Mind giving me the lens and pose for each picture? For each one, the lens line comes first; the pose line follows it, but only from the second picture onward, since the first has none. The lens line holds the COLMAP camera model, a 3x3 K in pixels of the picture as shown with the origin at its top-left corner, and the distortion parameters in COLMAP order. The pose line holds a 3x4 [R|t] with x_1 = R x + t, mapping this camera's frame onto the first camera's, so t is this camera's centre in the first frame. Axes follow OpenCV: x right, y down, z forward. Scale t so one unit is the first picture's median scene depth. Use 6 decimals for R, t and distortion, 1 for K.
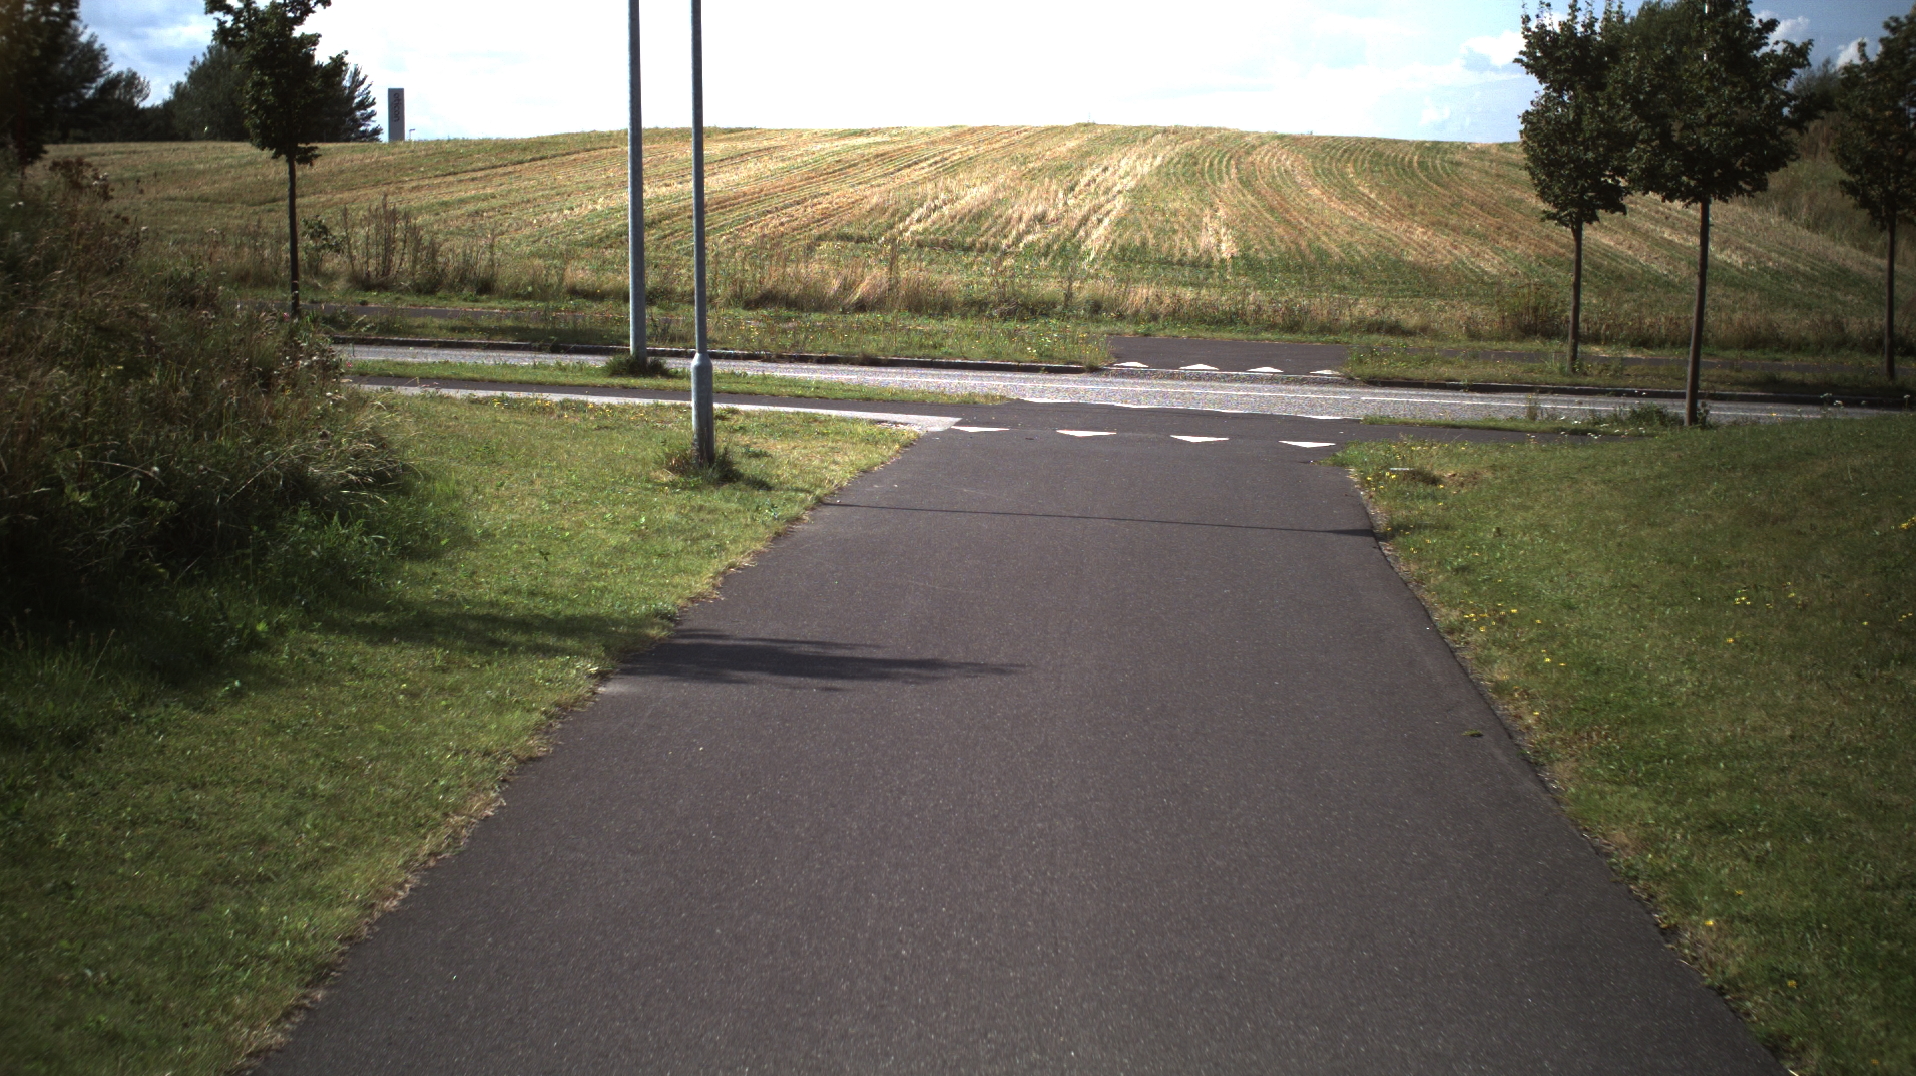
lens RADIAL K [[4179.1, 0, 958.0], [0, 4179.1, 538.0], [0, 0, 1]] dist [-0.424707, 0.368022]
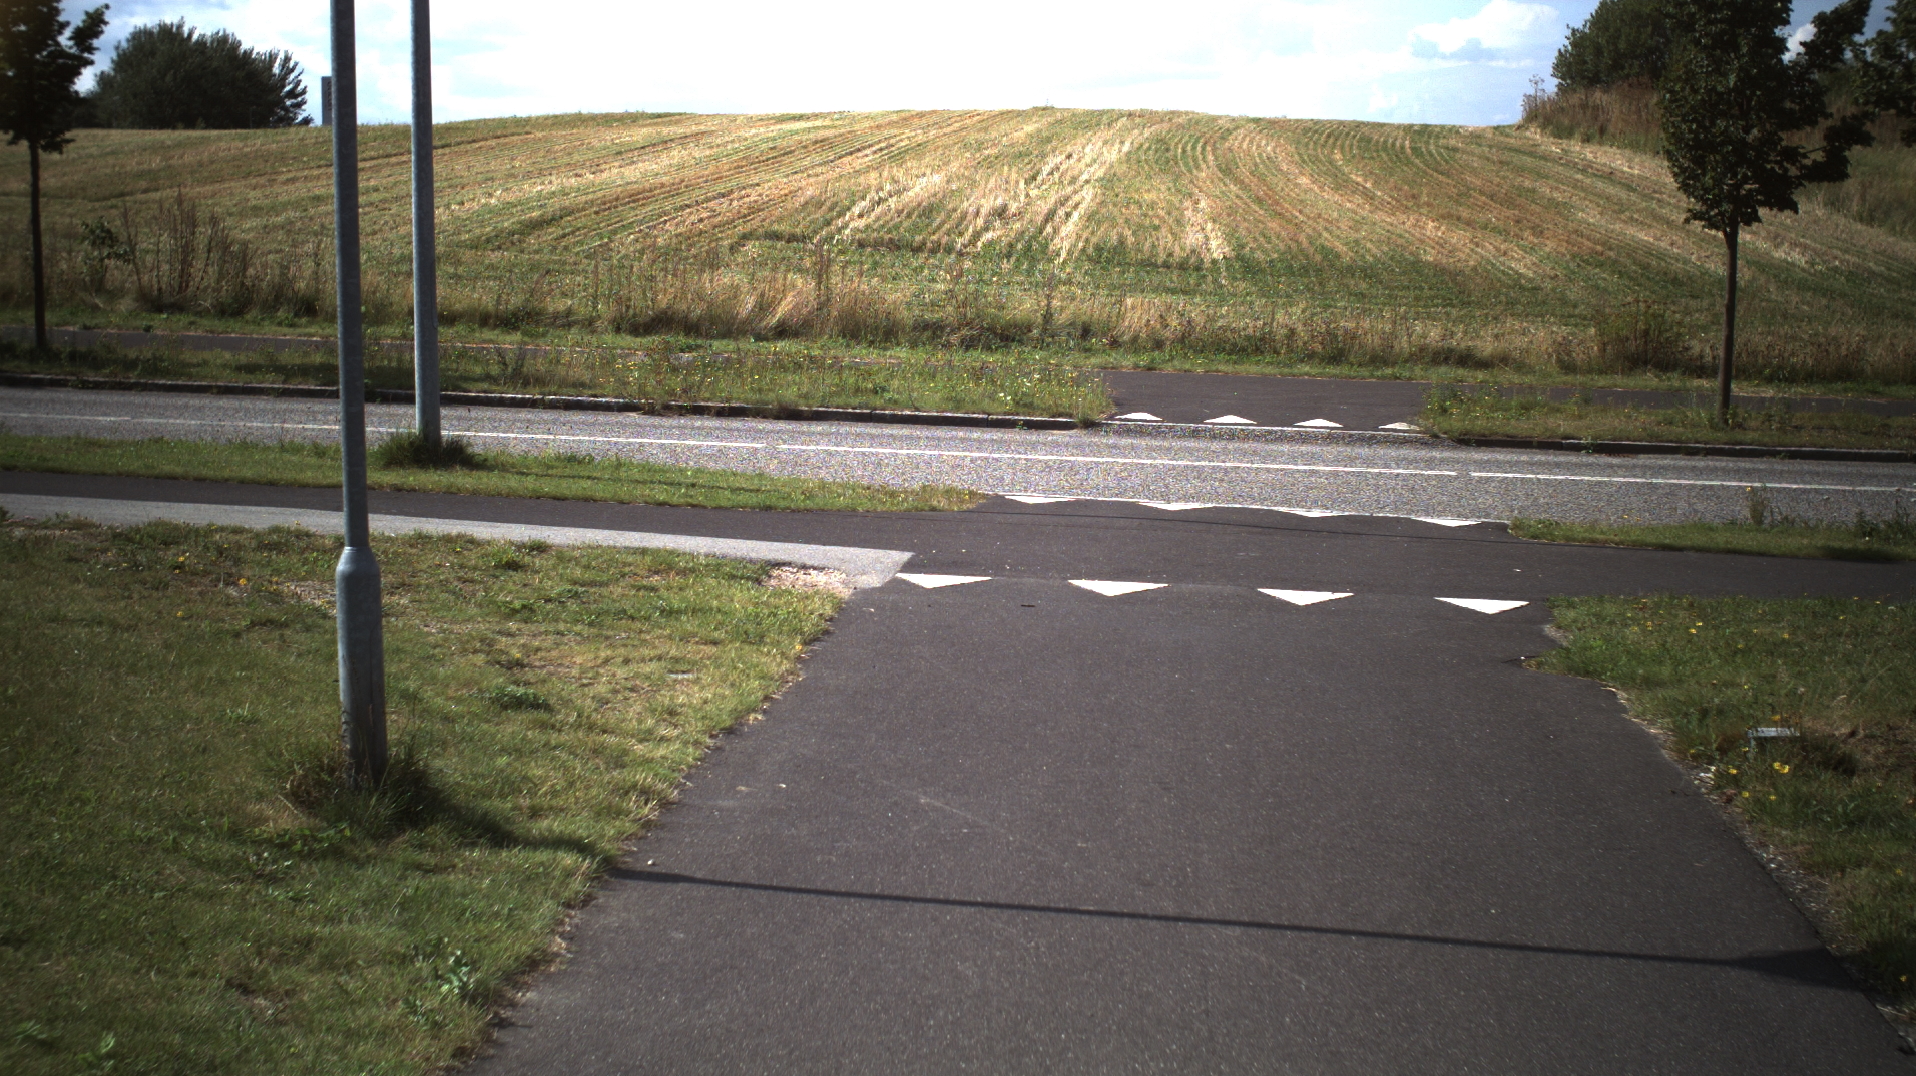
lens RADIAL K [[3746.6, 0, 958.0], [0, 3746.6, 538.0], [0, 0, 1]] dist [-0.338829, 0.303716]
pose [[0.999900, -0.003360, 0.013749, -0.000019], [0.003182, 0.999912, 0.012914, -0.020022], [-0.013791, -0.012869, 0.999822, 0.233159]]
